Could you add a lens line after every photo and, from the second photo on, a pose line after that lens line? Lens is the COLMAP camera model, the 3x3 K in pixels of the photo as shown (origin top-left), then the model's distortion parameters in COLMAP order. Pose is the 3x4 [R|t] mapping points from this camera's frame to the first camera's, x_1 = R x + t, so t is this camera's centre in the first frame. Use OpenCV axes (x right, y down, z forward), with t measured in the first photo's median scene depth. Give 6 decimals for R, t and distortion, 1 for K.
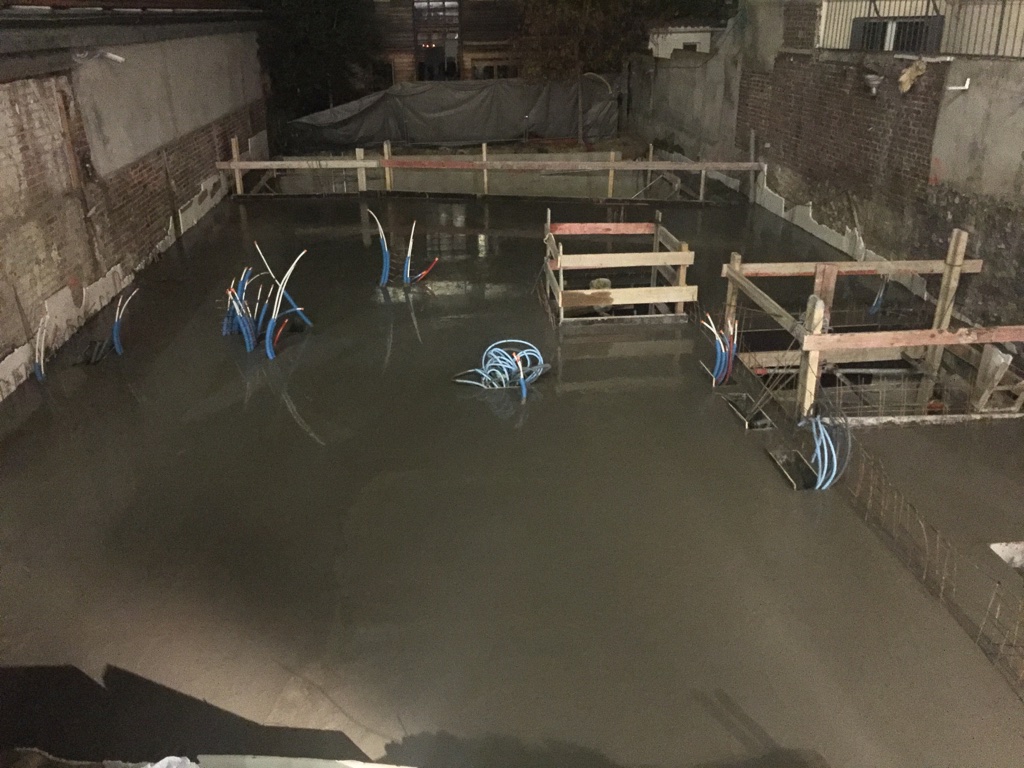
lens RADIAL K [[848.6, 0, 512.0], [0, 848.6, 384.0], [0, 0, 1]] dist [0.145222, -0.267494]
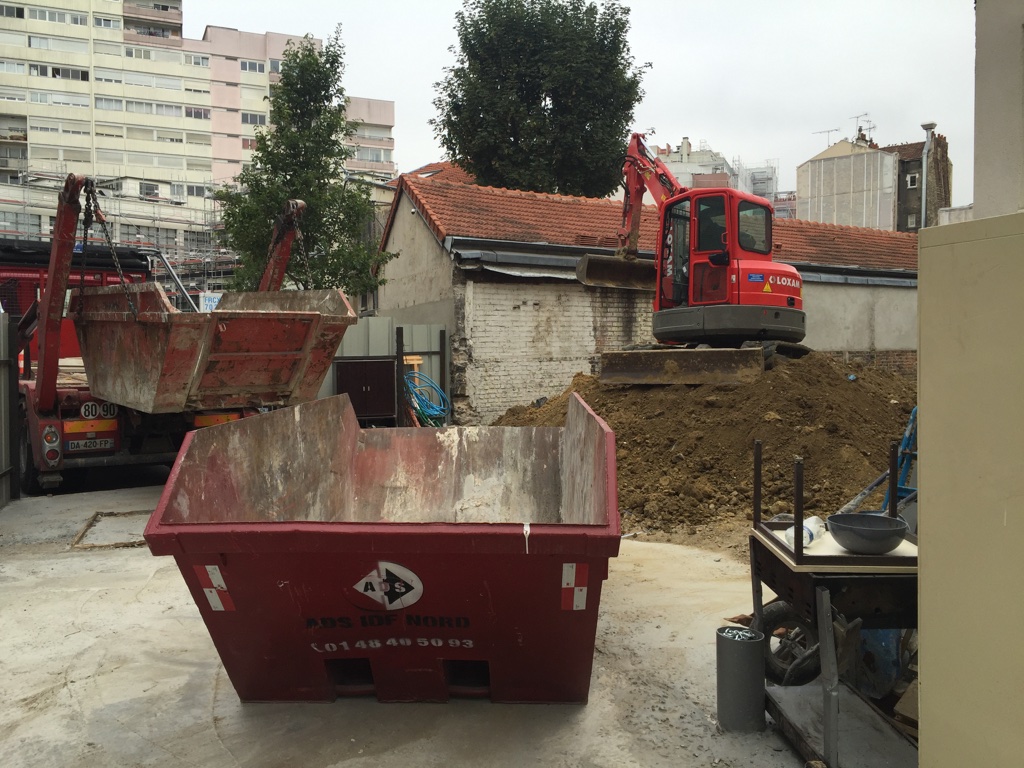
lens RADIAL K [[860.7, 0, 530.0], [0, 860.7, 361.6], [0, 0, 1]] dist [0.143837, -0.193238]
pose [[0.492556, 0.039043, -0.869404, 0.768035], [-0.350022, 0.923520, -0.156829, 0.204743], [0.796789, 0.381558, 0.468551, -0.154077]]
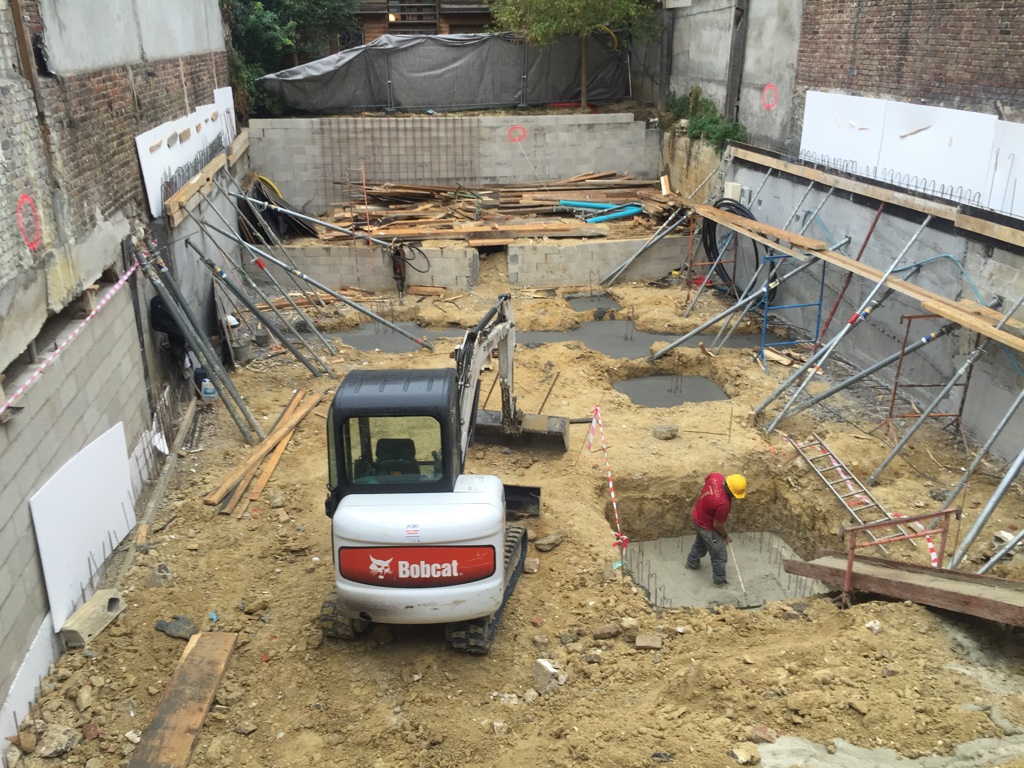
lens RADIAL K [[863.9, 0, 507.4], [0, 863.9, 361.4], [0, 0, 1]] dist [0.087080, -0.117764]
pose [[0.997255, -0.024219, 0.069974, -0.149886], [0.027254, 0.998715, -0.042738, 0.047986], [-0.068849, 0.044528, 0.996633, 0.237658]]
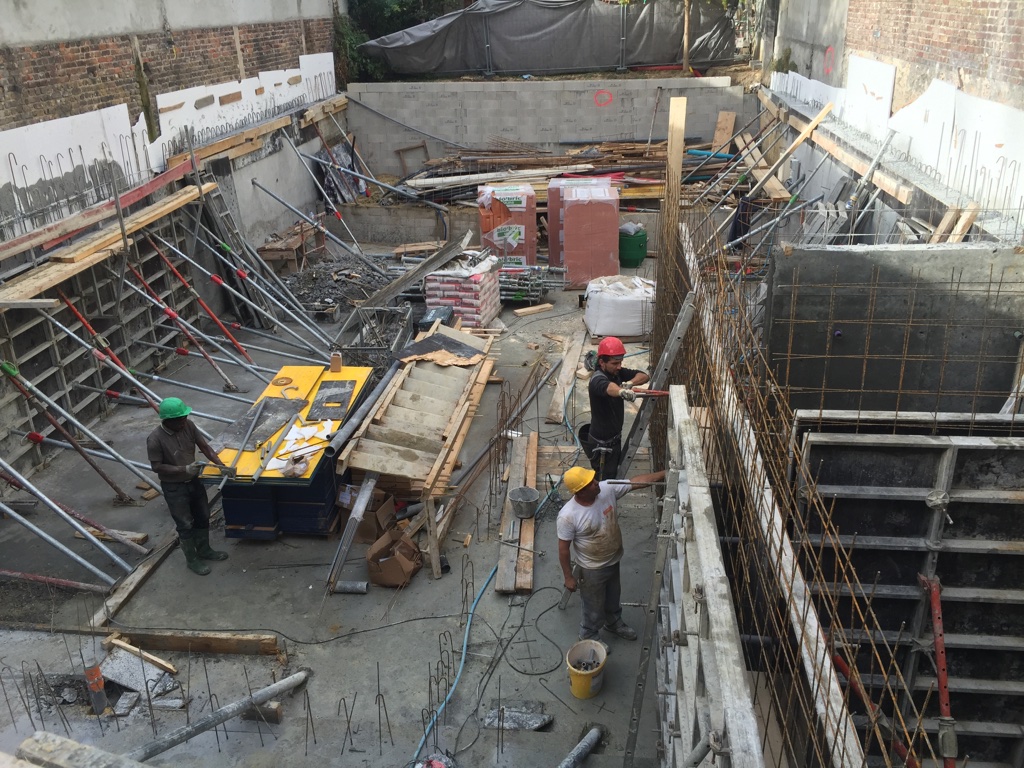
lens RADIAL K [[863.9, 0, 507.4], [0, 863.9, 361.4], [0, 0, 1]] dist [0.087080, -0.117764]
pose [[0.978982, 0.061288, -0.194521, 0.198487], [-0.062067, 0.998070, 0.002097, 0.041713], [0.194274, 0.010020, 0.980896, 0.243531]]
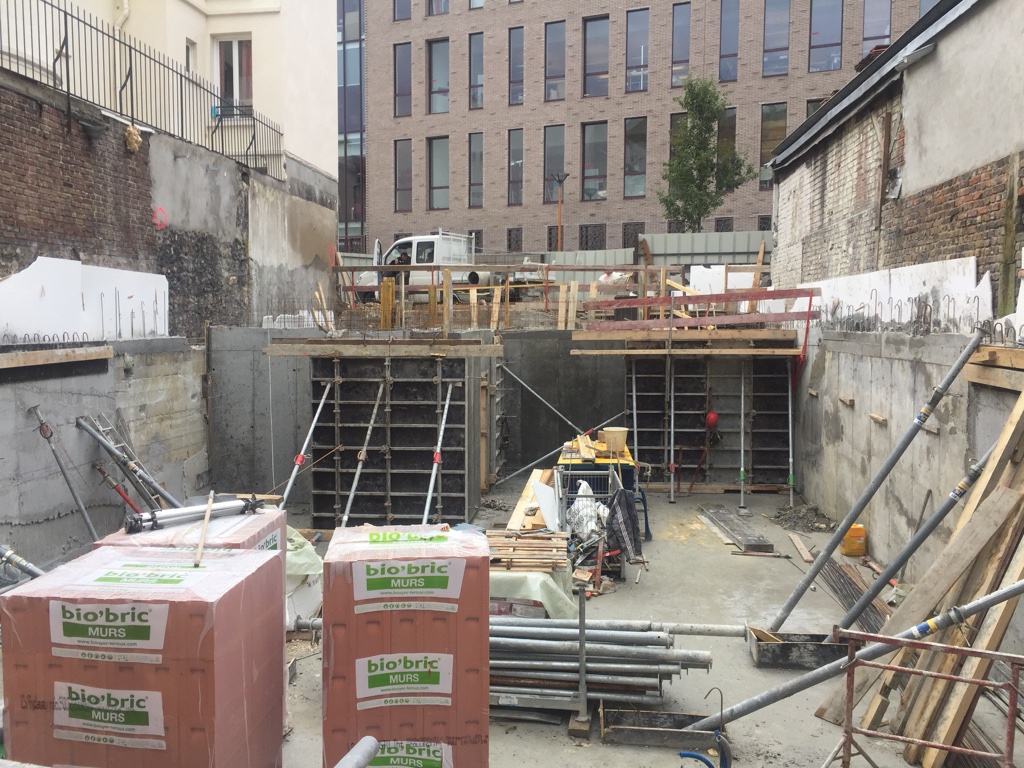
lens RADIAL K [[860.7, 0, 530.0], [0, 860.7, 361.6], [0, 0, 1]] dist [0.143837, -0.193238]
pose [[-0.984773, 0.010855, 0.173506, -0.236736], [0.086205, 0.897192, 0.433145, -0.515559], [-0.150966, 0.441507, -0.884466, 1.949691]]
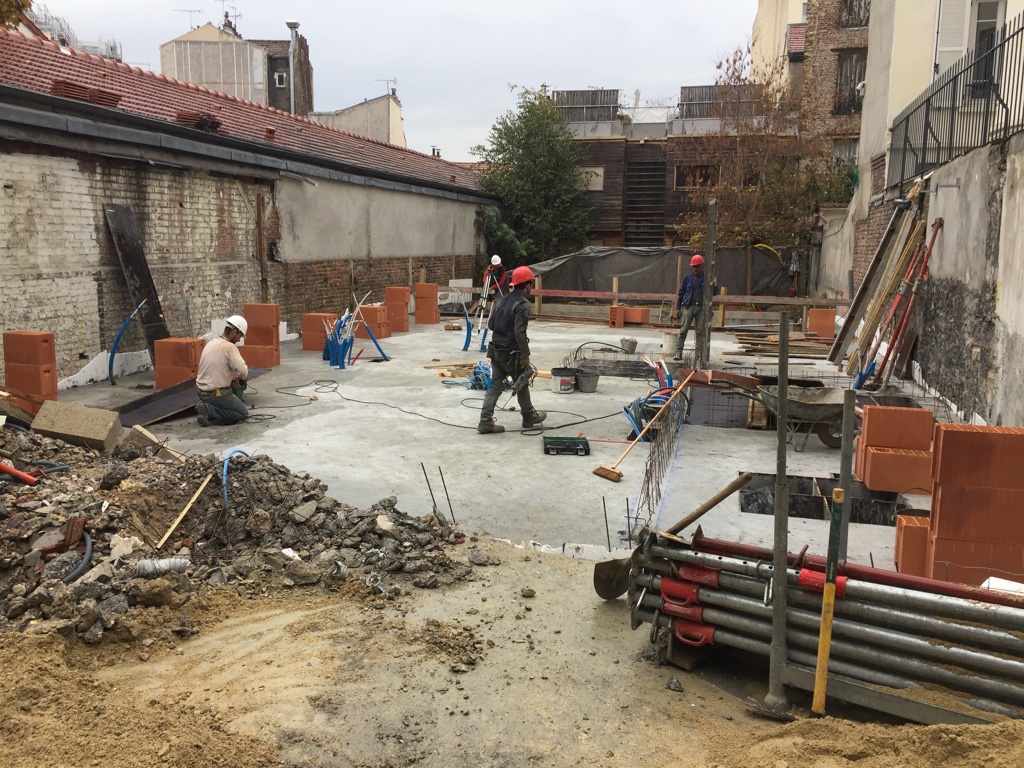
lens RADIAL K [[863.9, 0, 507.4], [0, 863.9, 361.4], [0, 0, 1]] dist [0.087080, -0.117764]
pose [[0.942877, 0.069660, -0.325776, 0.329699], [-0.153459, 0.958783, -0.239135, 0.196732], [0.295691, 0.275468, 0.914705, -0.134267]]
